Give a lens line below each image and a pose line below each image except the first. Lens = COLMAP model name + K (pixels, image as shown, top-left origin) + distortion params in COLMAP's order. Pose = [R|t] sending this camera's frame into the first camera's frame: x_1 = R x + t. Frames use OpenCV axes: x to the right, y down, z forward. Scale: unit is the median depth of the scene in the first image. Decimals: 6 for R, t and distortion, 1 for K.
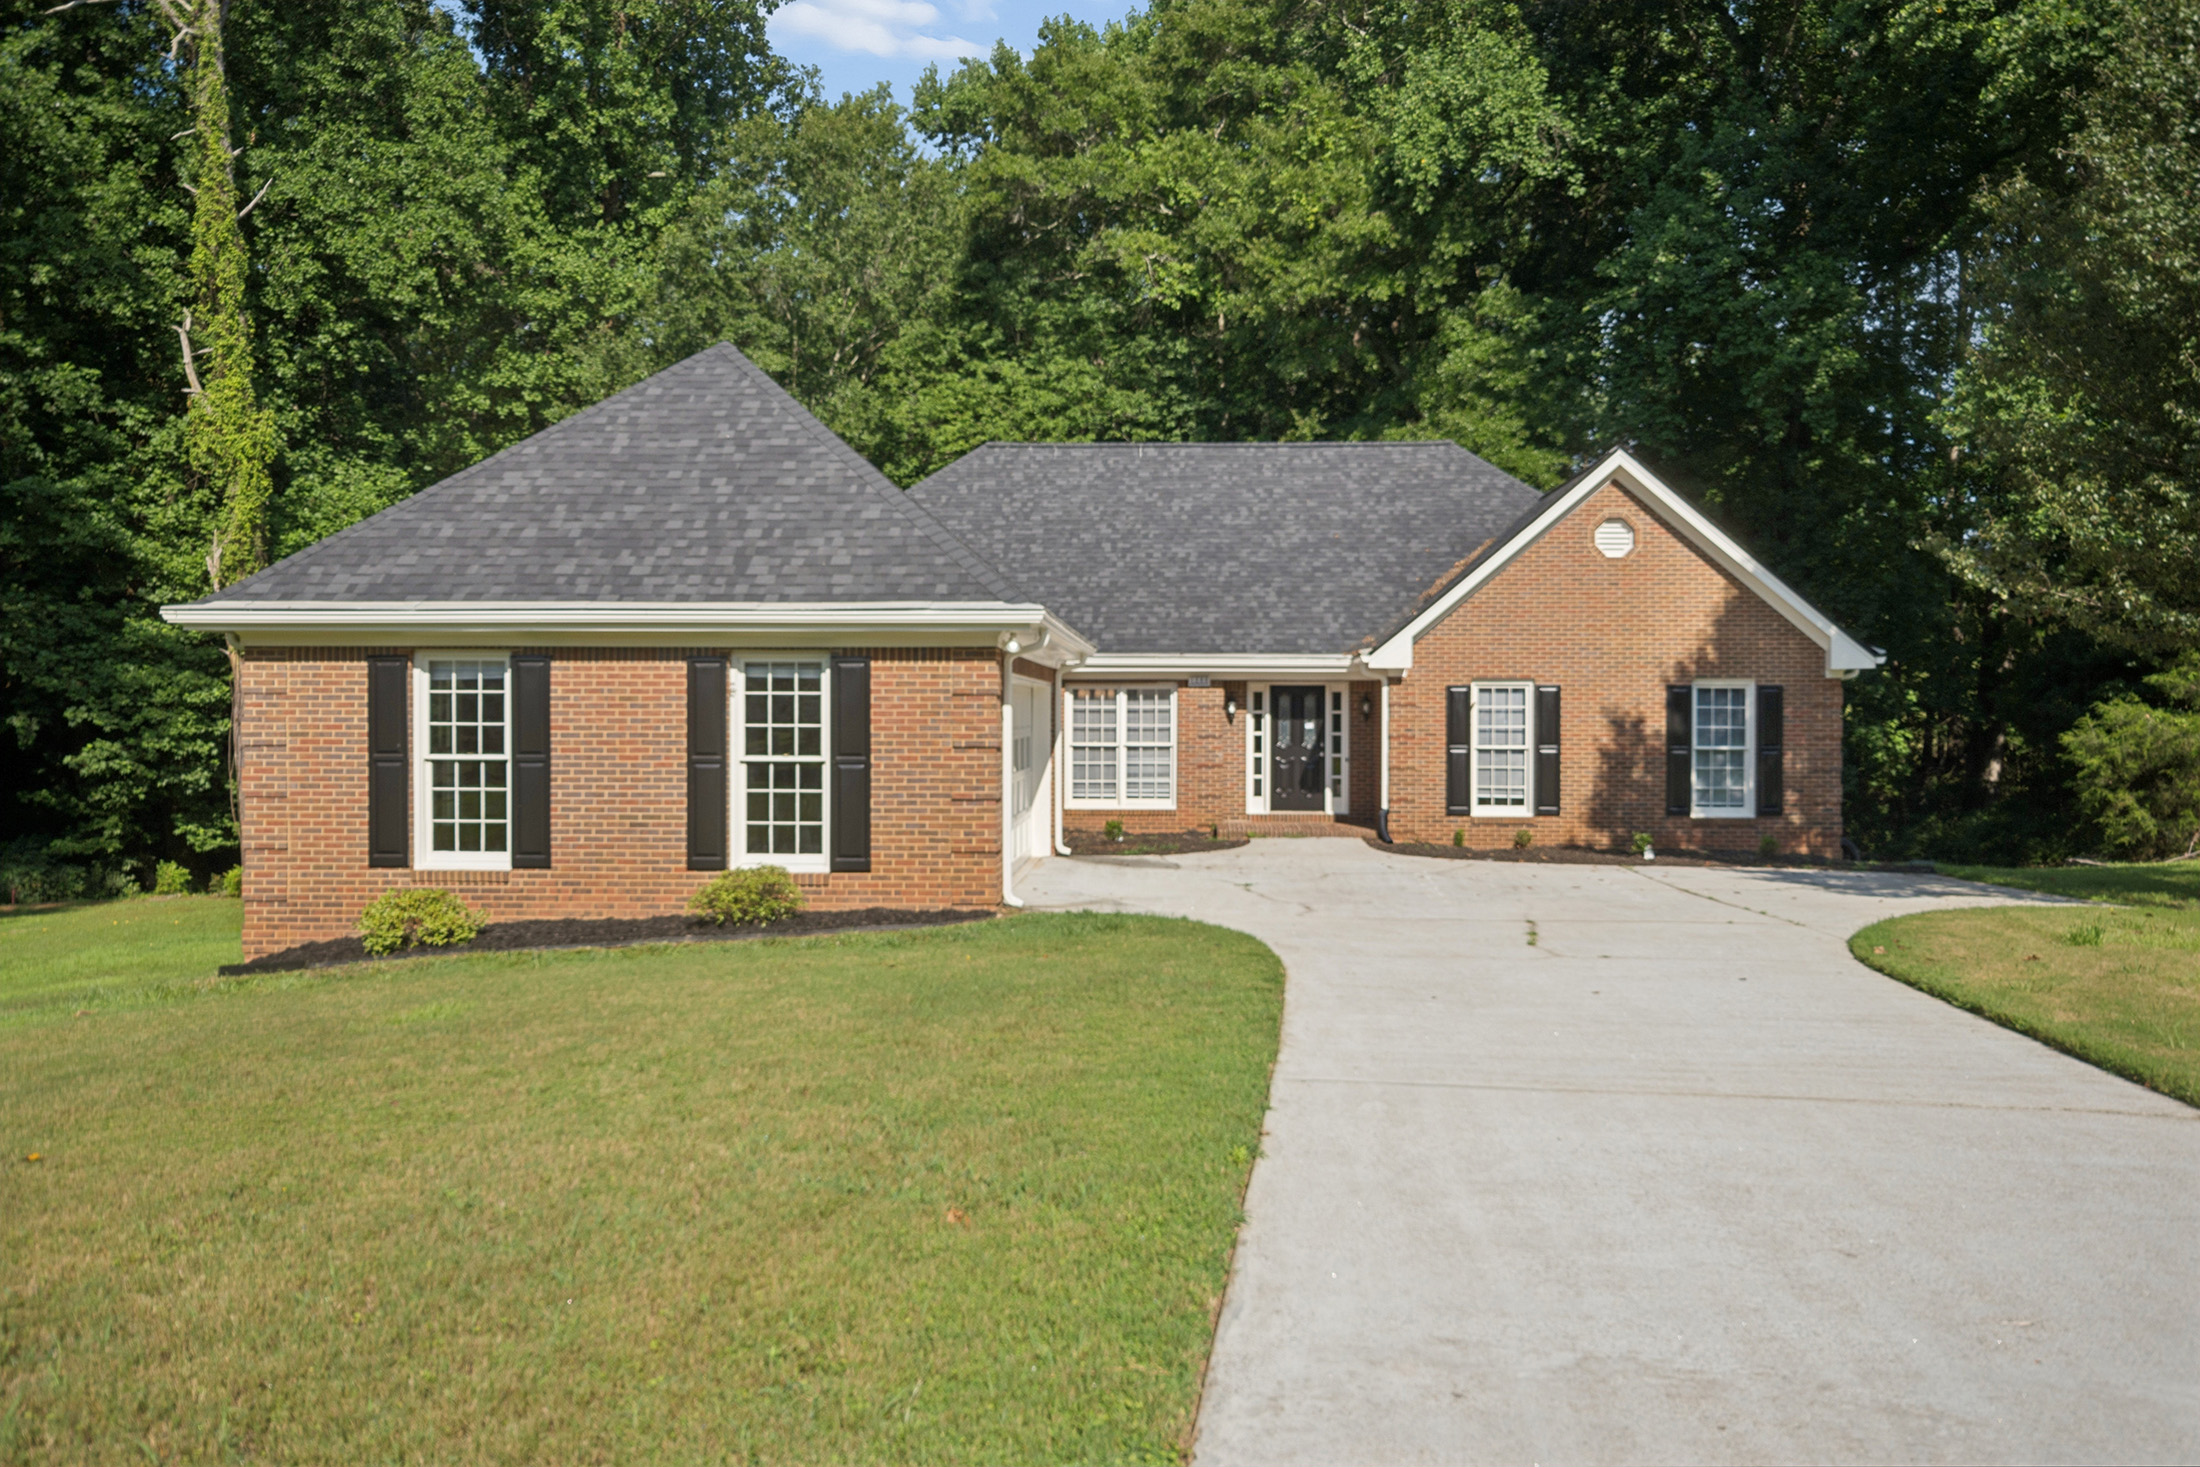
lens RADIAL K [[1676.7, 0, 1100.2], [0, 1676.7, 729.5], [0, 0, 1]] dist [0.015062, 0.022312]
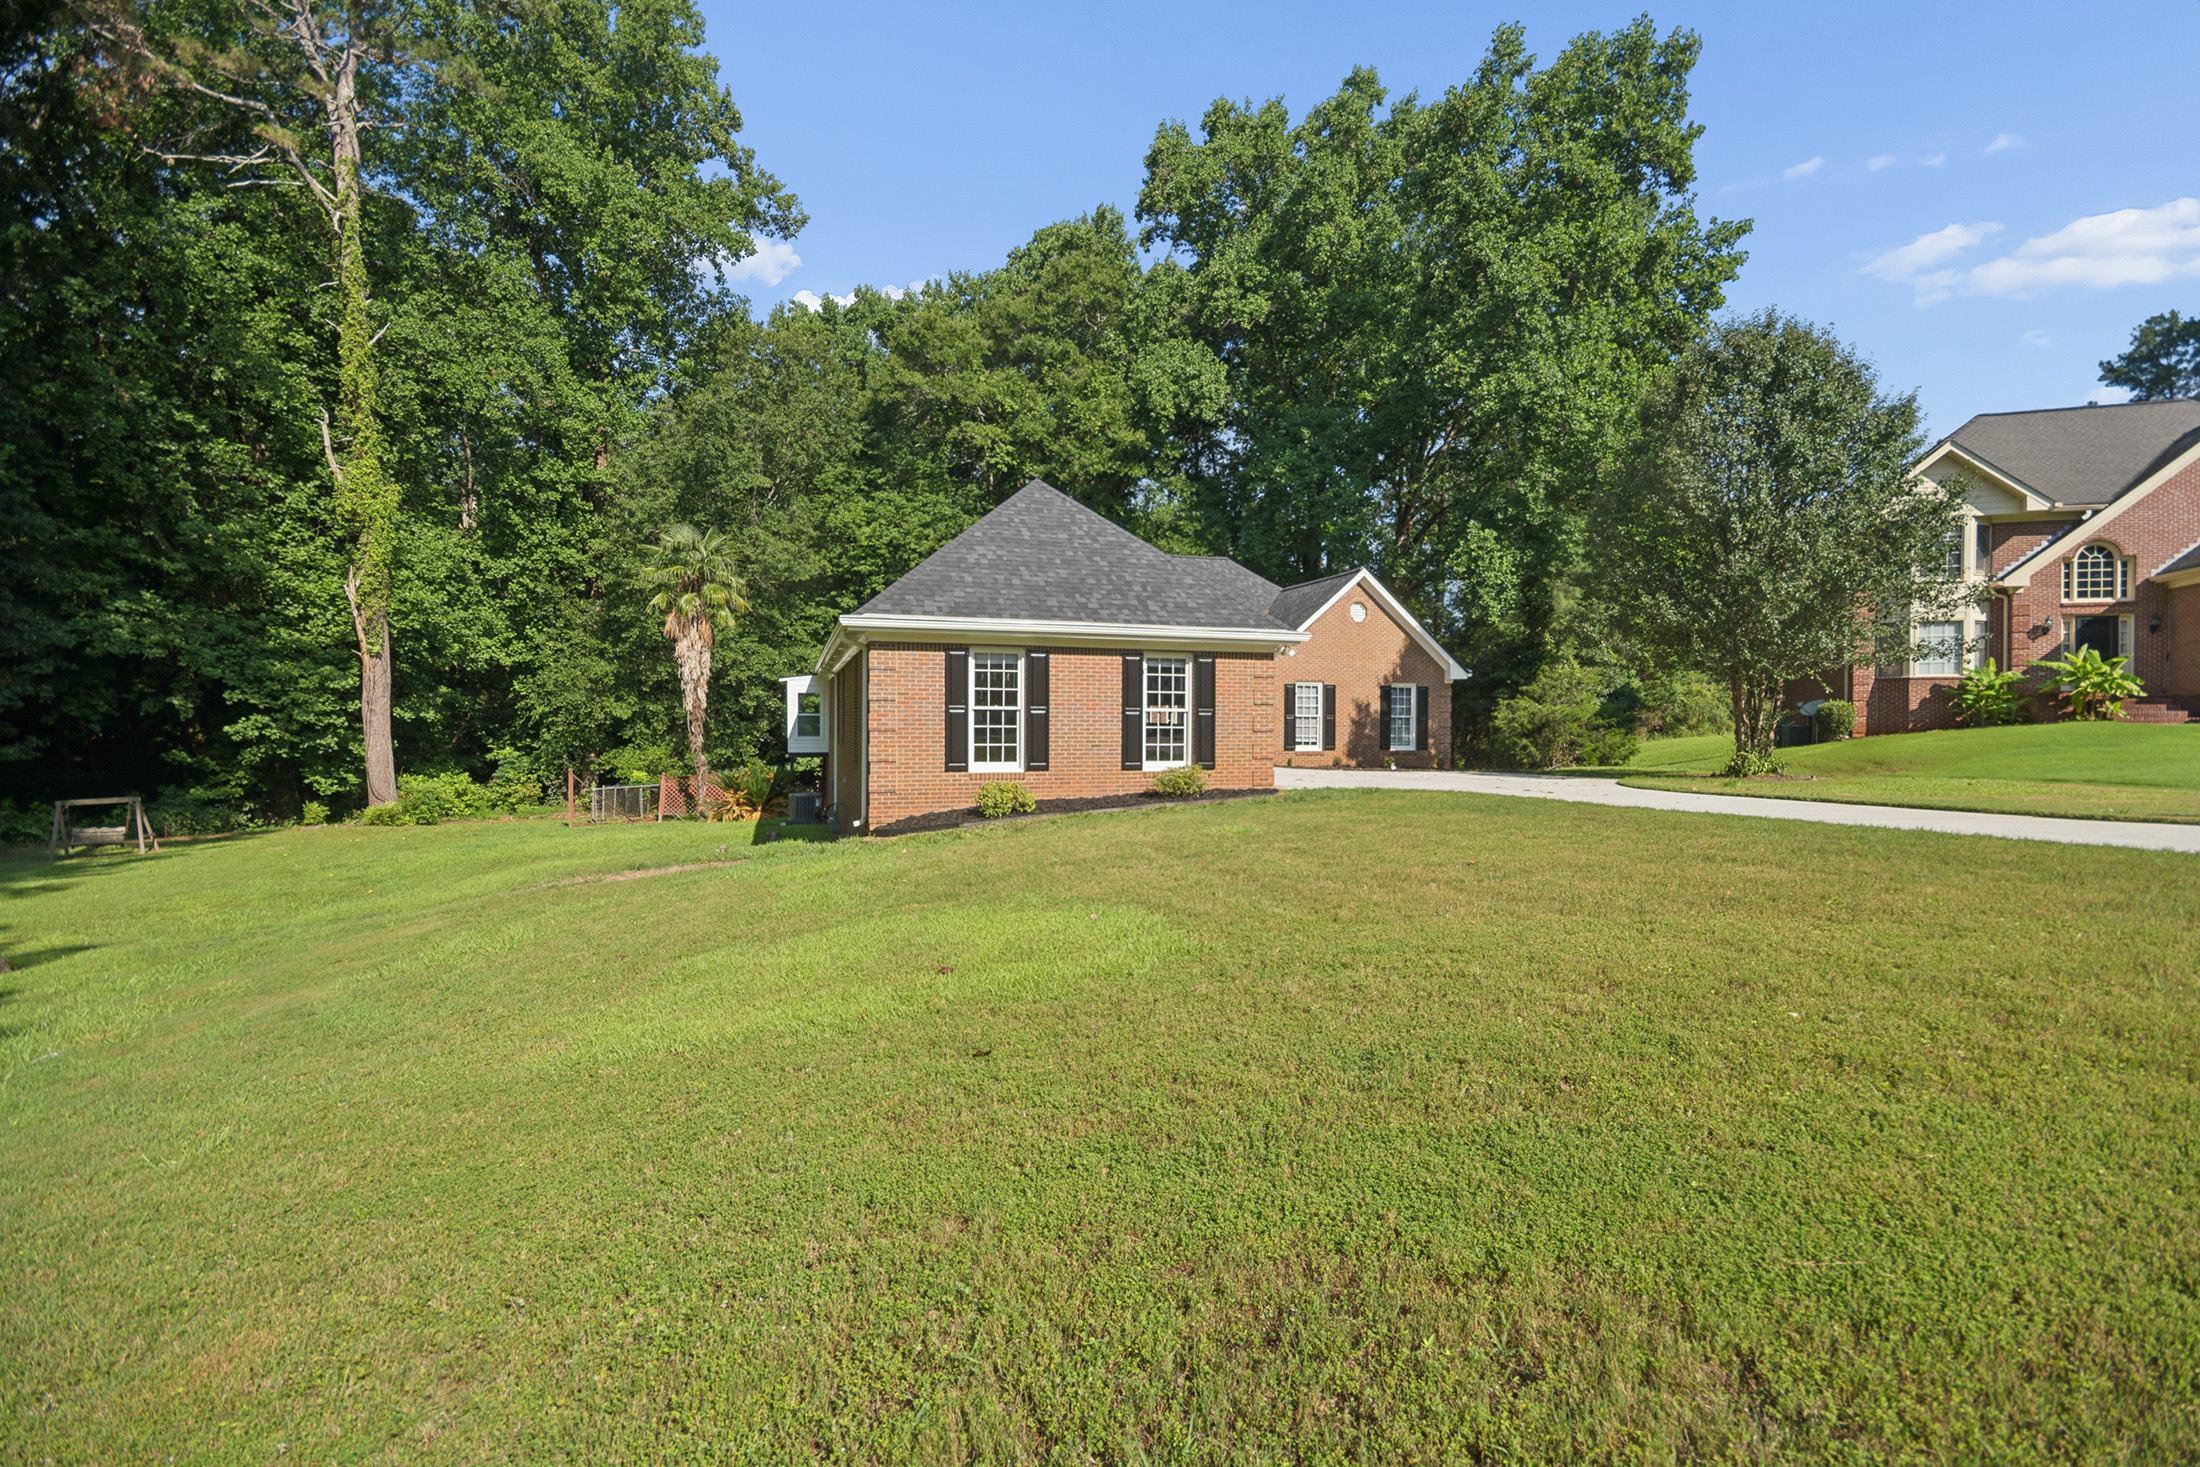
lens RADIAL K [[984.5, 0, 1107.7], [0, 984.5, 731.7], [0, 0, 1]] dist [0.013032, -0.014911]
pose [[0.933871, -0.001271, 0.357609, -0.363989], [-0.002196, 0.999954, 0.009291, 0.017824], [-0.357604, -0.009462, 0.933825, 0.000588]]
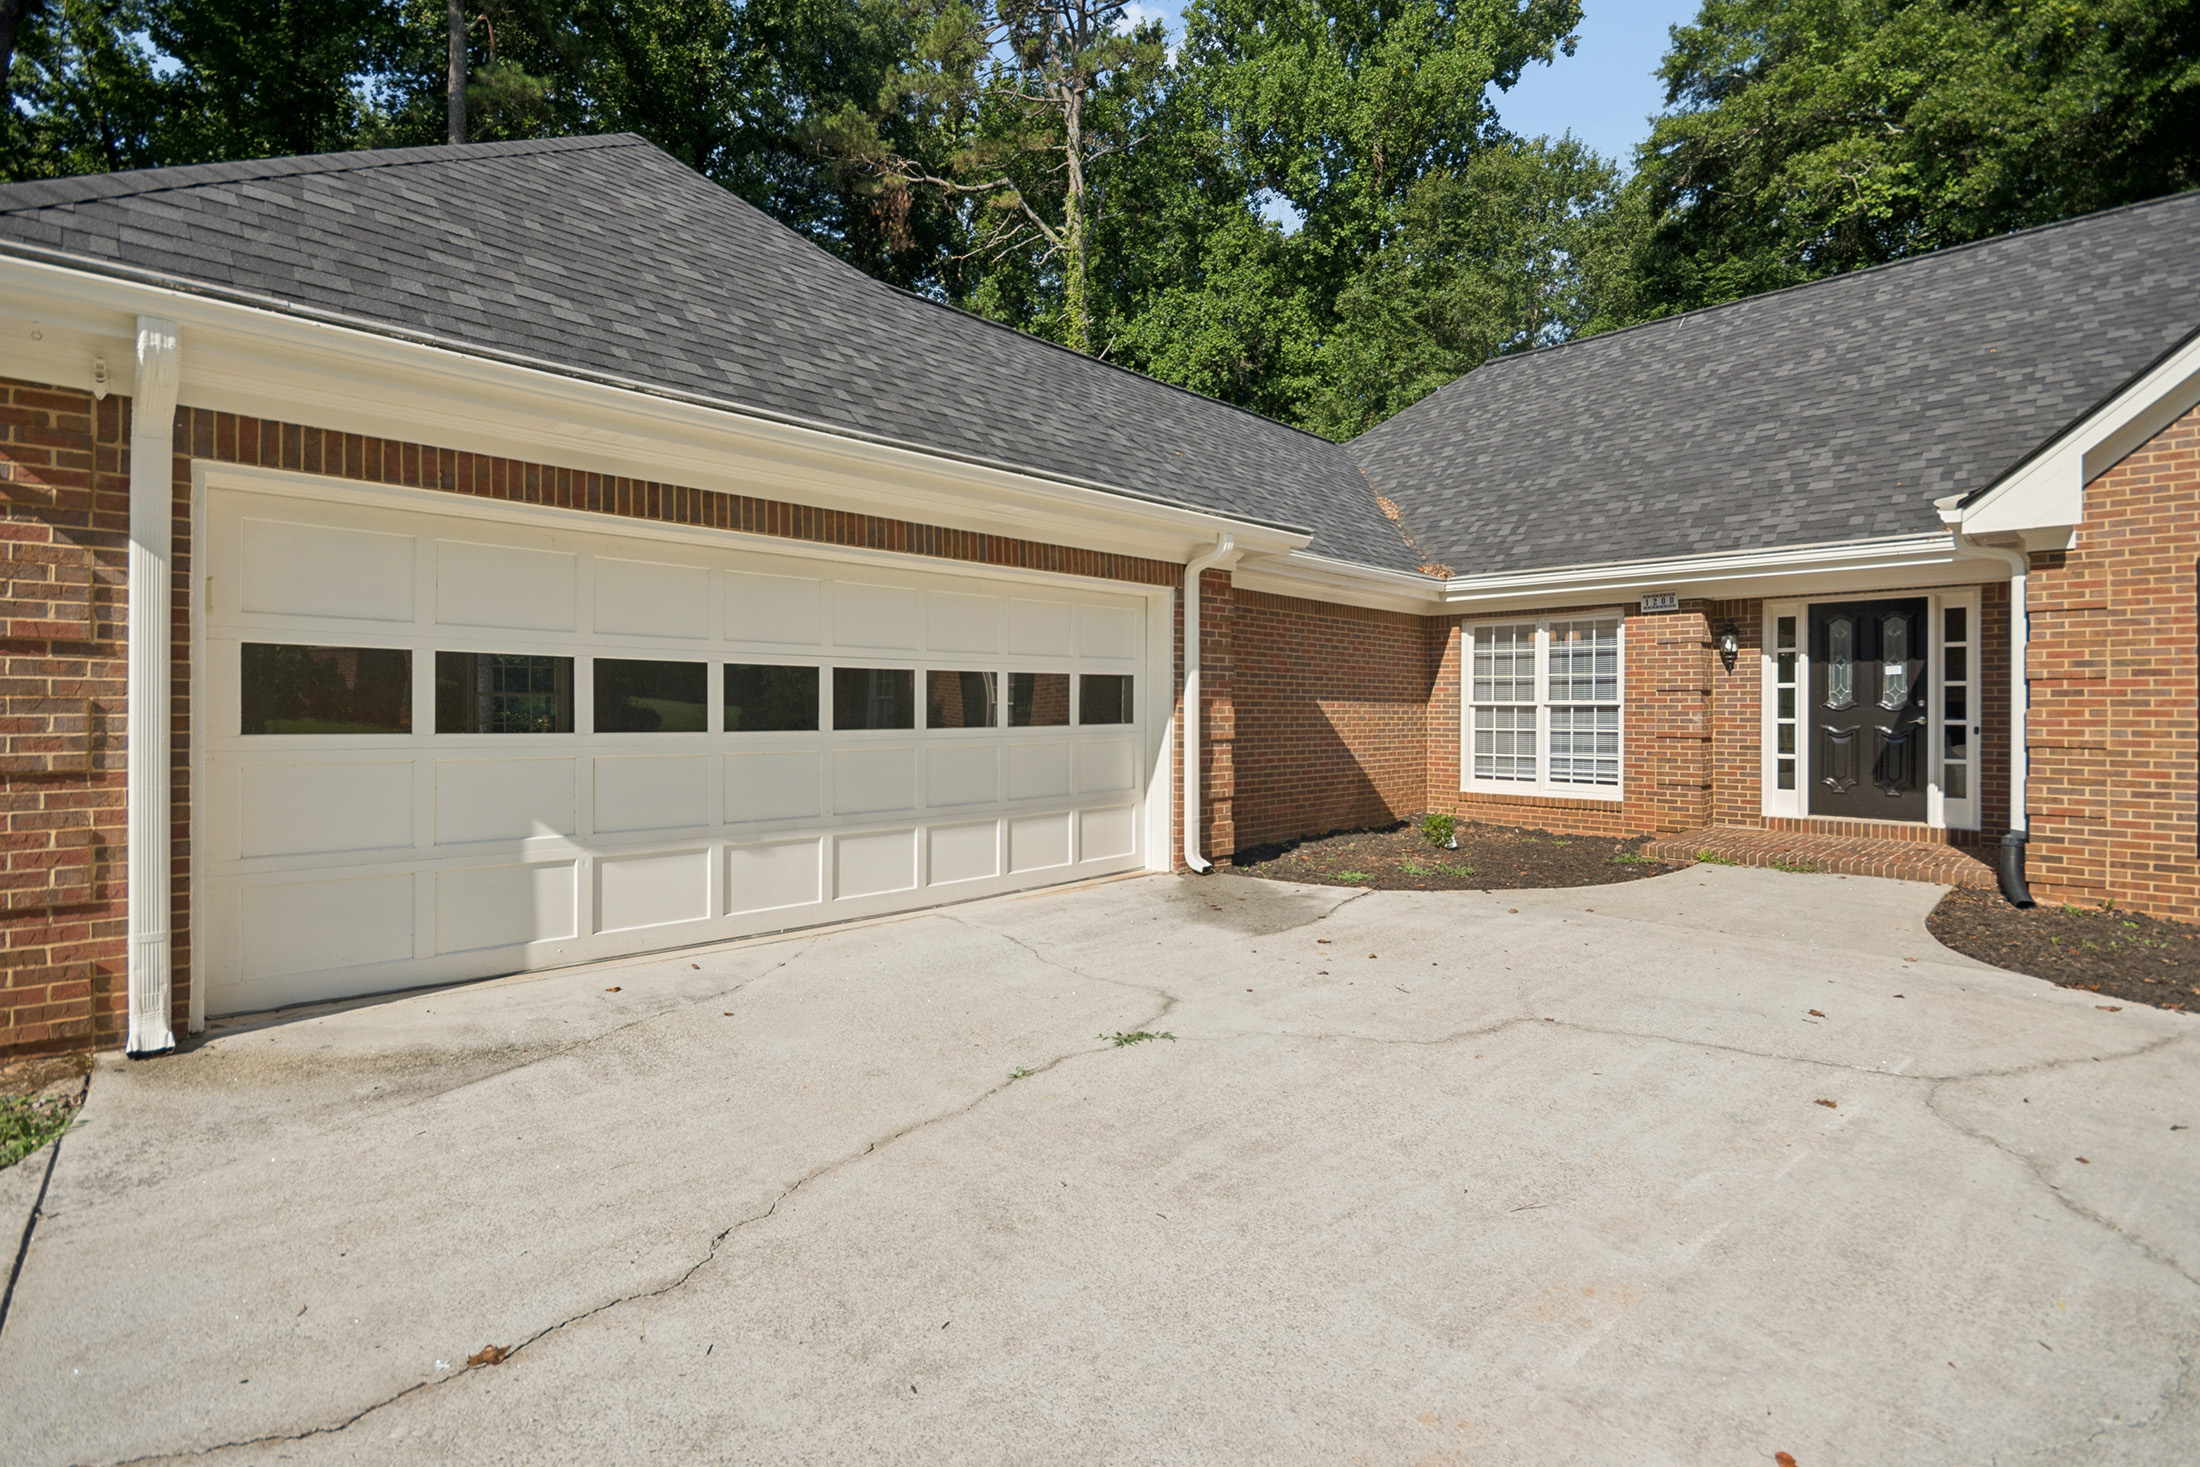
lens RADIAL K [[1002.8, 0, 1106.5], [0, 1002.8, 707.7], [0, 0, 1]] dist [0.005467, -0.000123]
pose [[0.740552, -0.000740, -0.671999, 0.156634], [-0.006299, 0.999948, -0.008042, 0.014947], [0.671970, 0.010188, 0.740509, 0.565622]]
